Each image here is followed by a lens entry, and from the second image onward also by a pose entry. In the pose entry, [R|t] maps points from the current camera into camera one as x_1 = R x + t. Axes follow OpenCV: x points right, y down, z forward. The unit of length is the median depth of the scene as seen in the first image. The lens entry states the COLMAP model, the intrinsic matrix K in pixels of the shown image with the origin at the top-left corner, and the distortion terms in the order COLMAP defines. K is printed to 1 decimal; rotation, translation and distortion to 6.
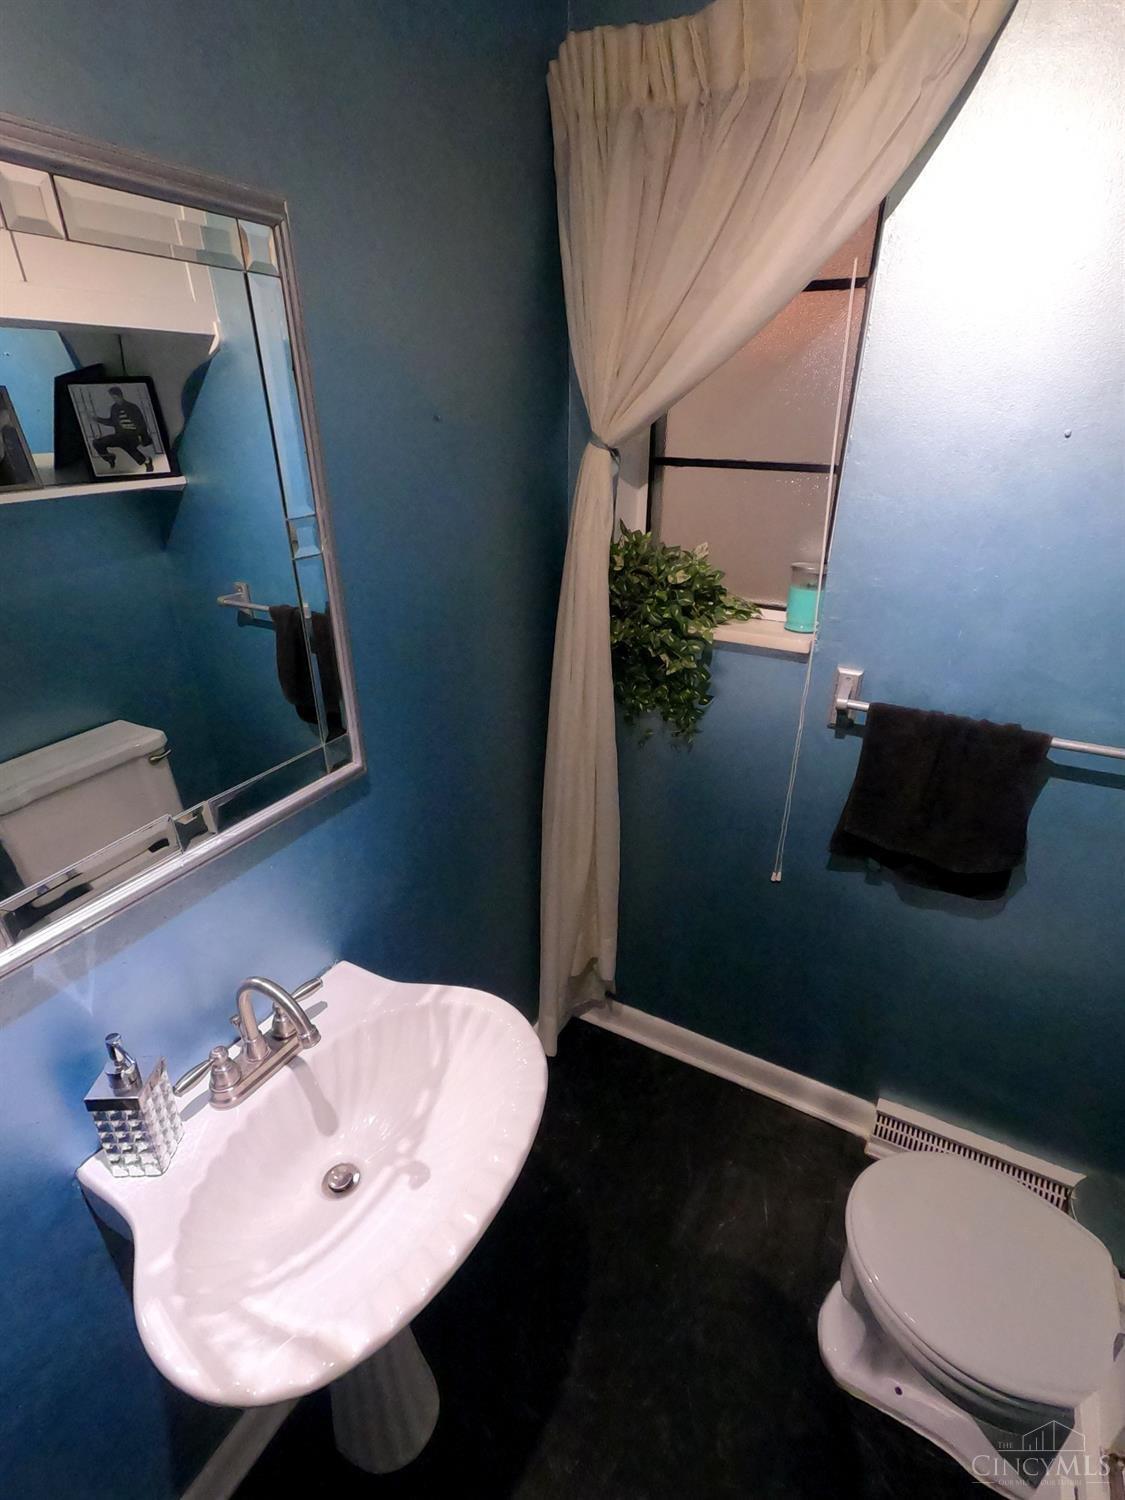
lens RADIAL K [[718.0, 0, 560.4], [0, 718.0, 745.6], [0, 0, 1]] dist [0.000839, 0.000895]
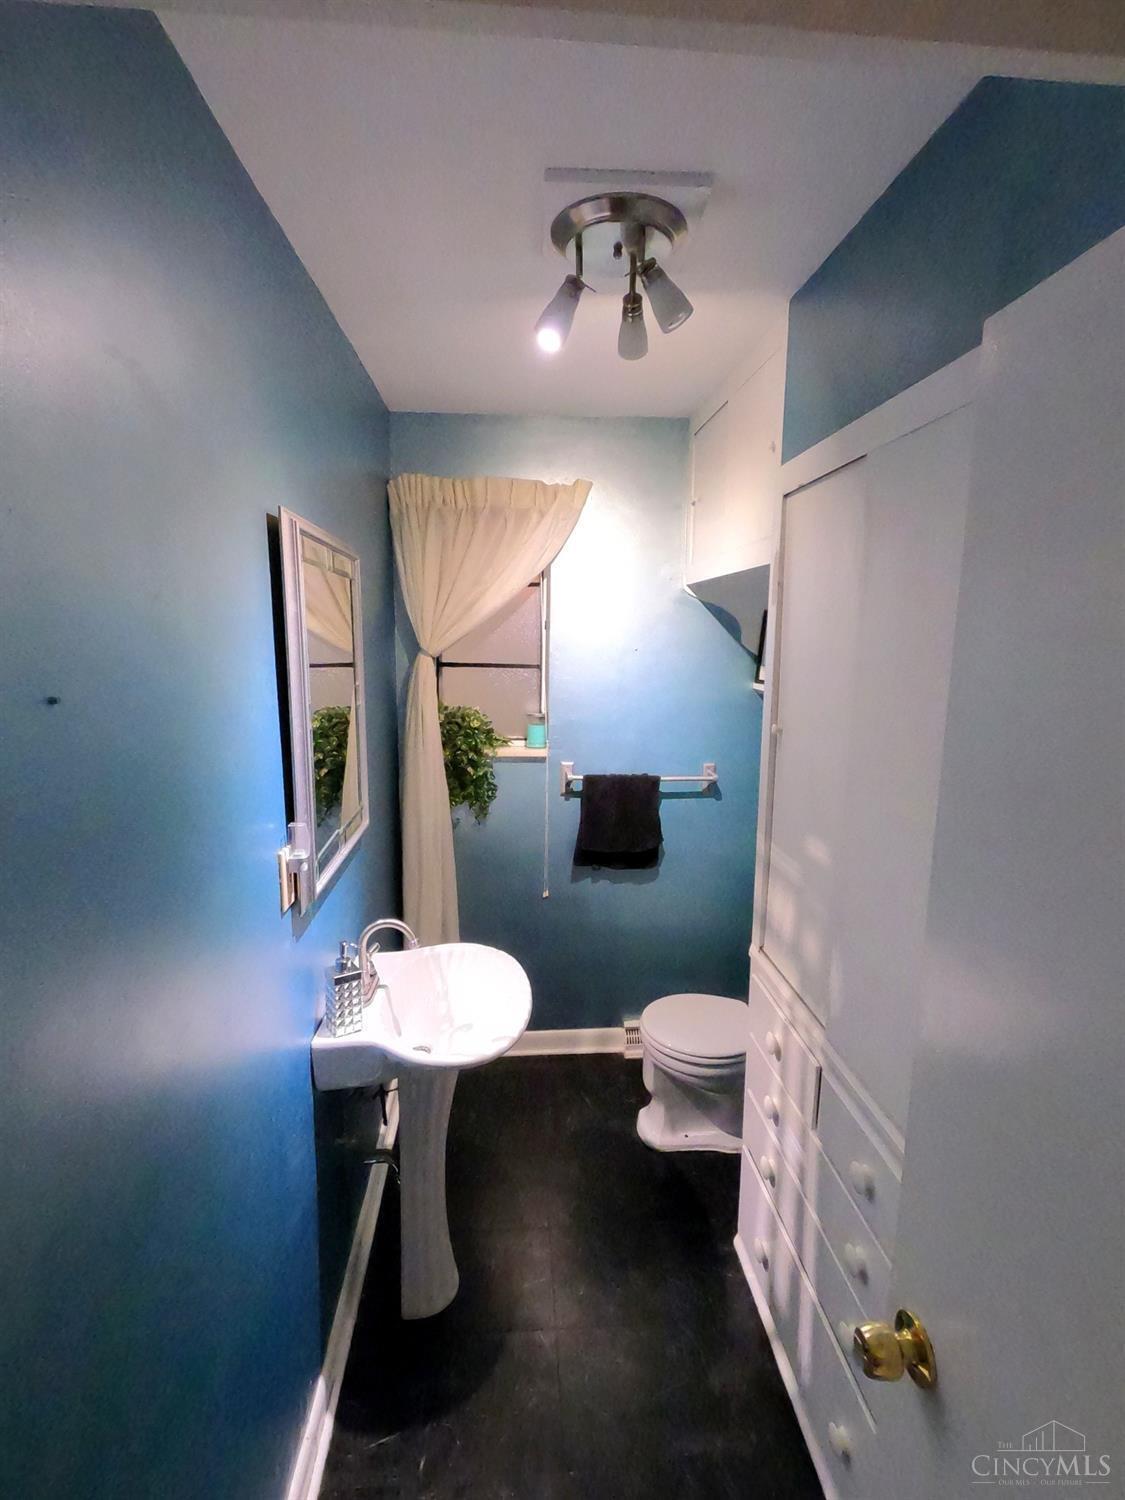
lens RADIAL K [[718.0, 0, 560.4], [0, 718.0, 745.6], [0, 0, 1]] dist [0.000839, 0.000895]
pose [[0.829254, -0.069106, 0.554582, -0.670750], [0.227603, 0.948065, -0.222192, 0.272907], [-0.510425, 0.310478, 0.801916, -0.545162]]
